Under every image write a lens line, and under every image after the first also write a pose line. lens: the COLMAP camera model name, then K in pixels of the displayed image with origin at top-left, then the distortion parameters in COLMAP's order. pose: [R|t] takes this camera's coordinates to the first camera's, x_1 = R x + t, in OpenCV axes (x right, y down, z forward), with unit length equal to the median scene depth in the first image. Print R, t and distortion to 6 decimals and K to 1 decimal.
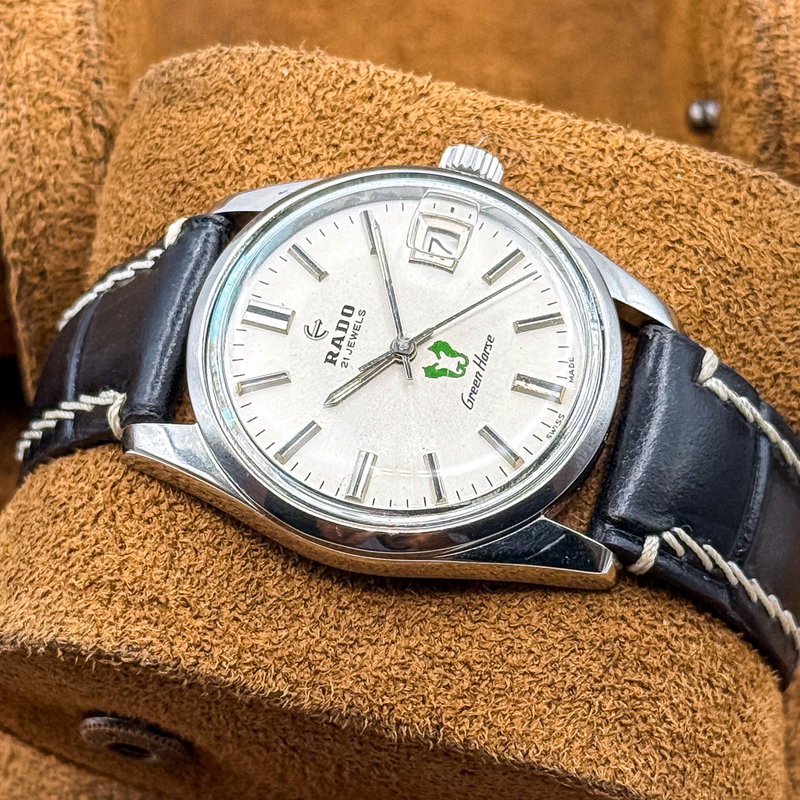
lens RADIAL K [[2926.1, 0, 400.0], [0, 2926.1, 400.0], [0, 0, 1]] dist [-0.071908, 2.232847]
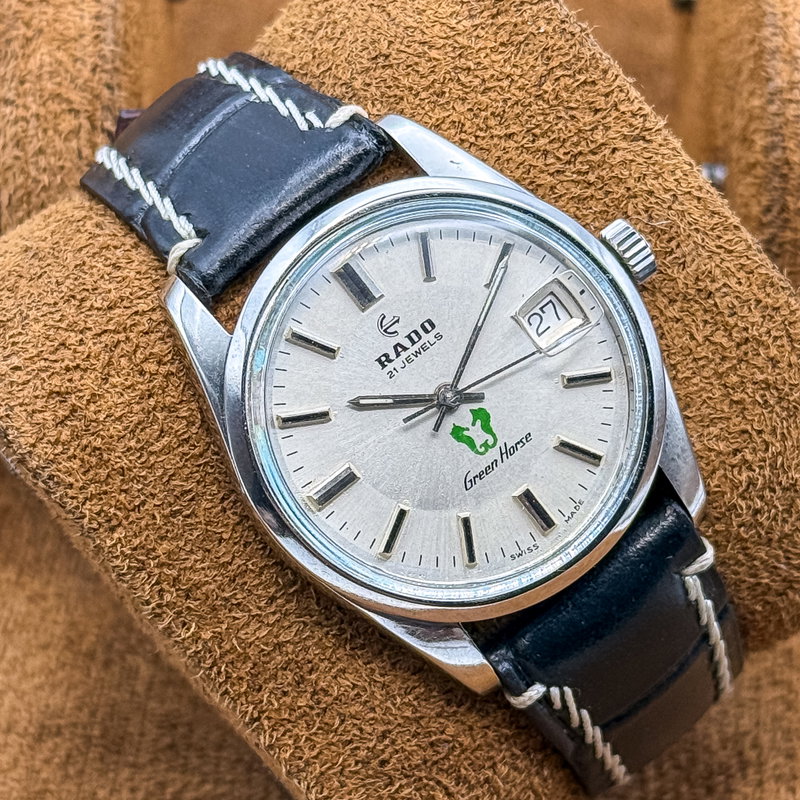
lens RADIAL K [[2926.1, 0, 400.0], [0, 2926.1, 400.0], [0, 0, 1]] dist [-0.071908, 2.232847]
pose [[0.813309, 0.575174, 0.087765, -0.096612], [-0.568811, 0.754278, 0.327901, -0.325494], [0.122401, -0.316606, 0.940627, 0.079685]]
